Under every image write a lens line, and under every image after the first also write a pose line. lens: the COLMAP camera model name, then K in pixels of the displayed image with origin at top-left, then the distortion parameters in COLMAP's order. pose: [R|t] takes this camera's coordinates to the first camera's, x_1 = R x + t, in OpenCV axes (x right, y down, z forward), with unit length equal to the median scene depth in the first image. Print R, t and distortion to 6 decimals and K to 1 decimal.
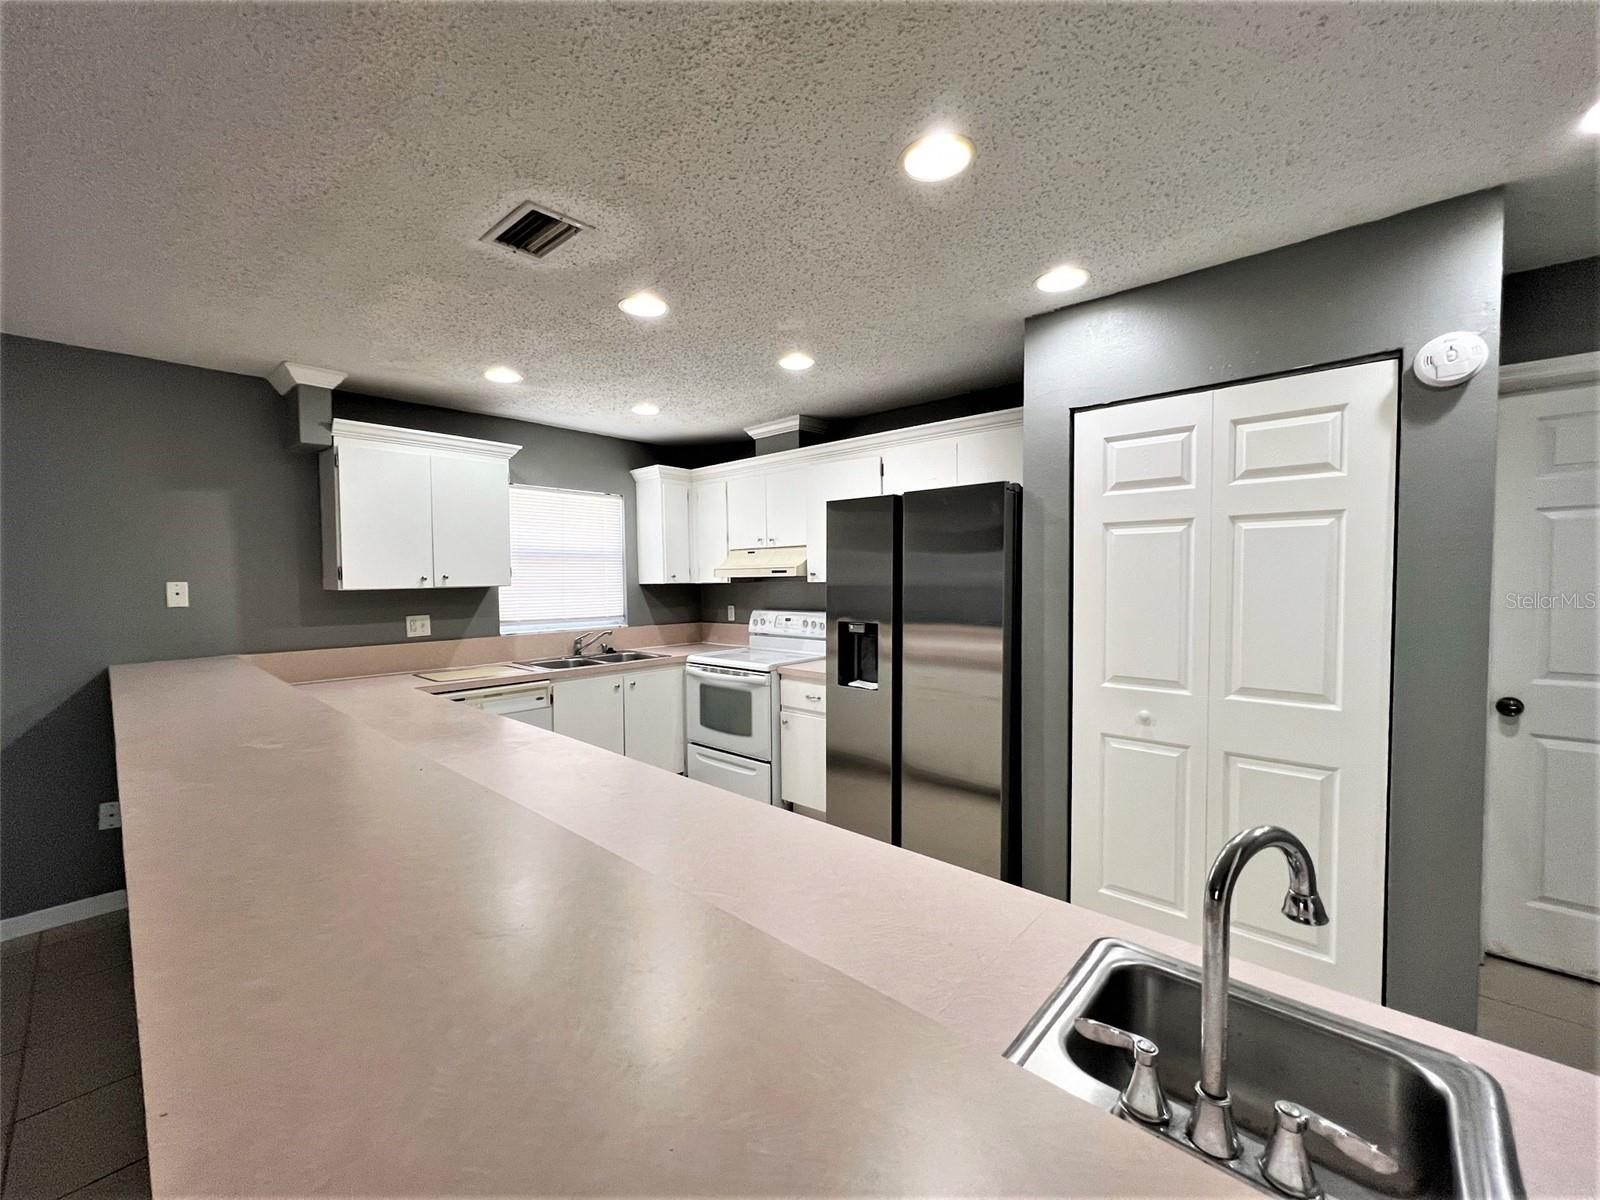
lens RADIAL K [[642.8, 0, 800.0], [0, 642.8, 600.0], [0, 0, 1]] dist [-0.001220, -0.000058]
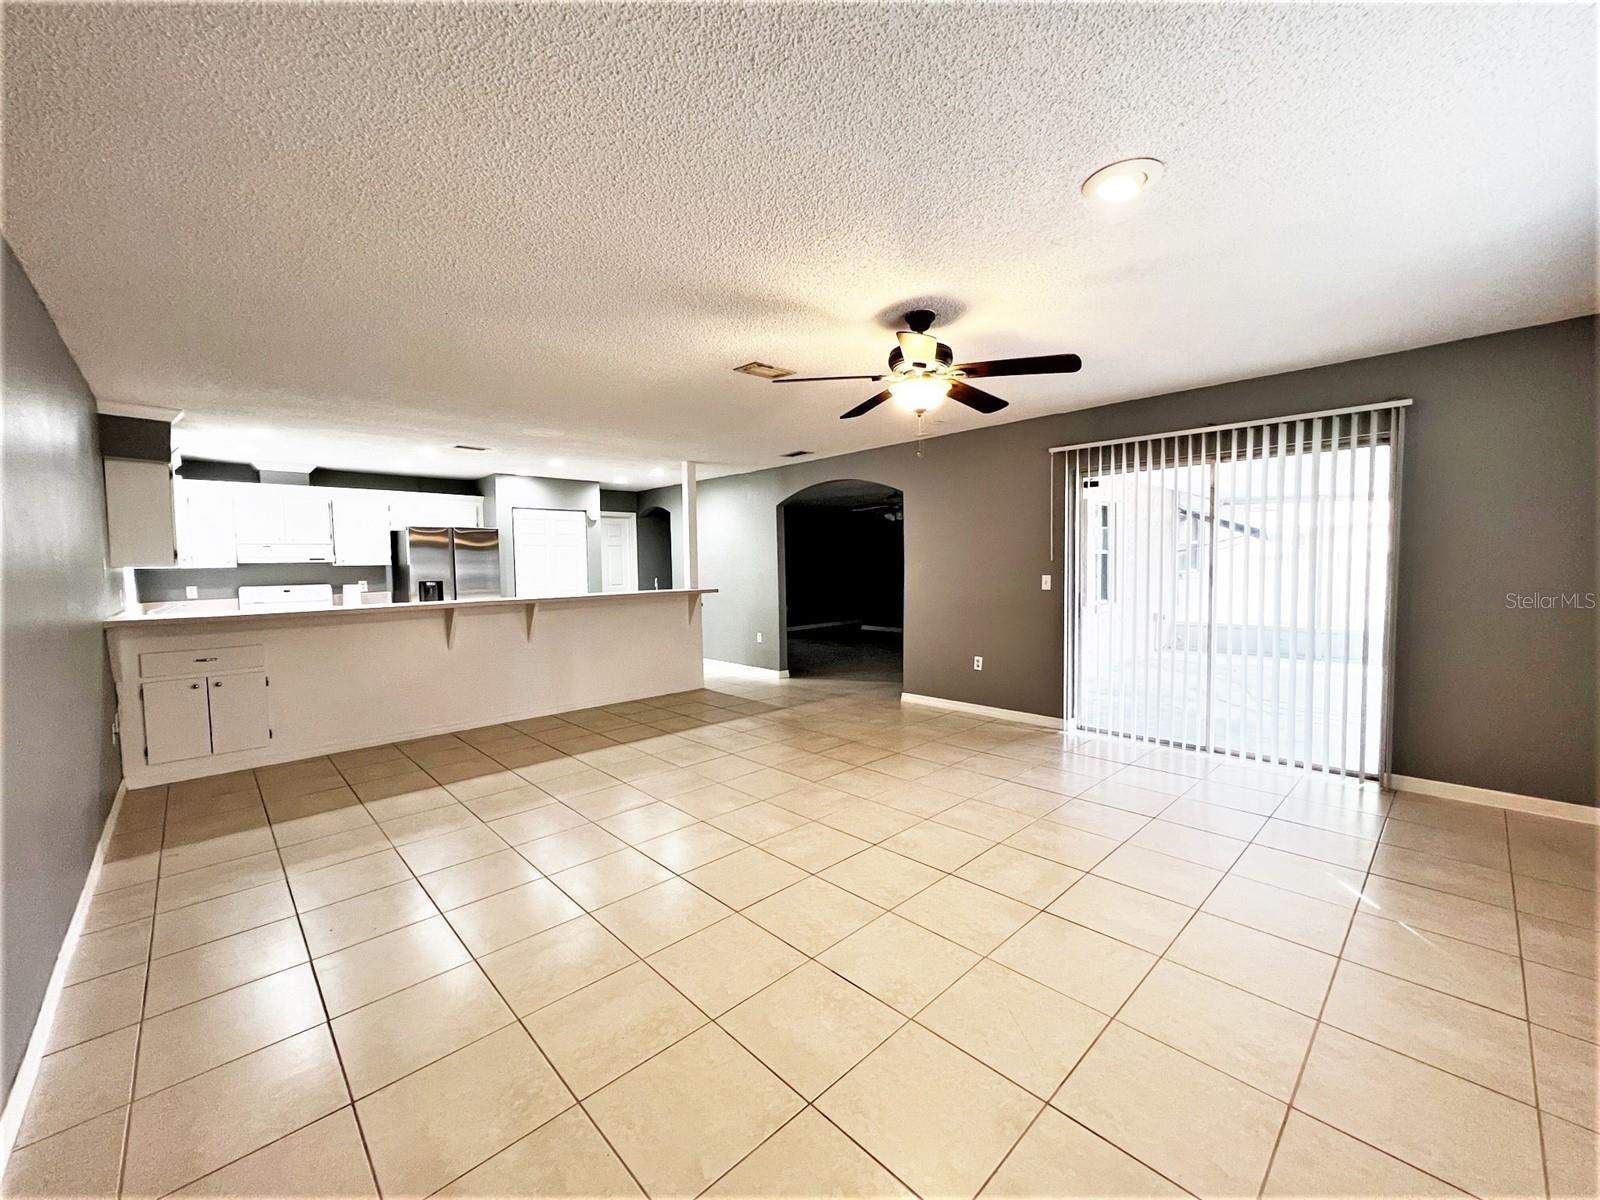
lens RADIAL K [[642.8, 0, 800.0], [0, 642.8, 600.0], [0, 0, 1]] dist [-0.001220, -0.000058]
pose [[0.074997, -0.041855, 0.996305, -1.927137], [0.057912, 0.997615, 0.037551, 0.087609], [-0.995501, 0.054882, 0.077242, -0.455709]]
